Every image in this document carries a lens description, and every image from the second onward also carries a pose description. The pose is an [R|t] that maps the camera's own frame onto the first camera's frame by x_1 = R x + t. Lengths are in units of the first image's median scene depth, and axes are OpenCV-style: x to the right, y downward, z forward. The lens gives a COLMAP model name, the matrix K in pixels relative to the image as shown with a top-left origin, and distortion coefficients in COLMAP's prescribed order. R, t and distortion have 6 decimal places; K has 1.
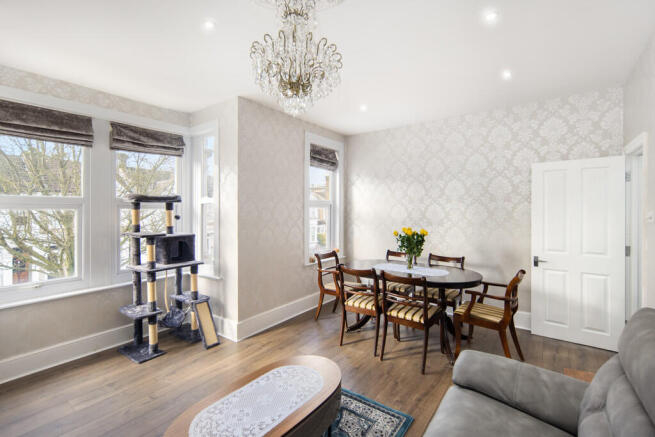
lens RADIAL K [[301.7, 0, 328.5], [0, 301.7, 217.8], [0, 0, 1]] dist [0.002809, 0.000225]
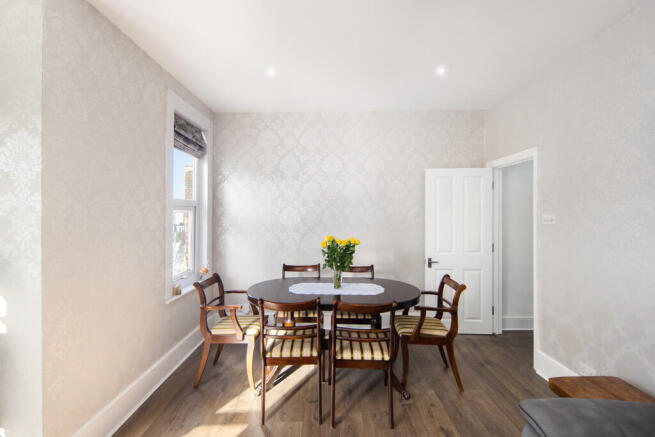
lens RADIAL K [[301.7, 0, 328.9], [0, 301.7, 213.2], [0, 0, 1]] dist [0.002809, 0.000225]
pose [[0.808619, -0.001440, 0.588332, -0.196955], [0.015492, 0.999702, -0.018846, -0.012206], [-0.588129, 0.024354, 0.808400, 0.334861]]
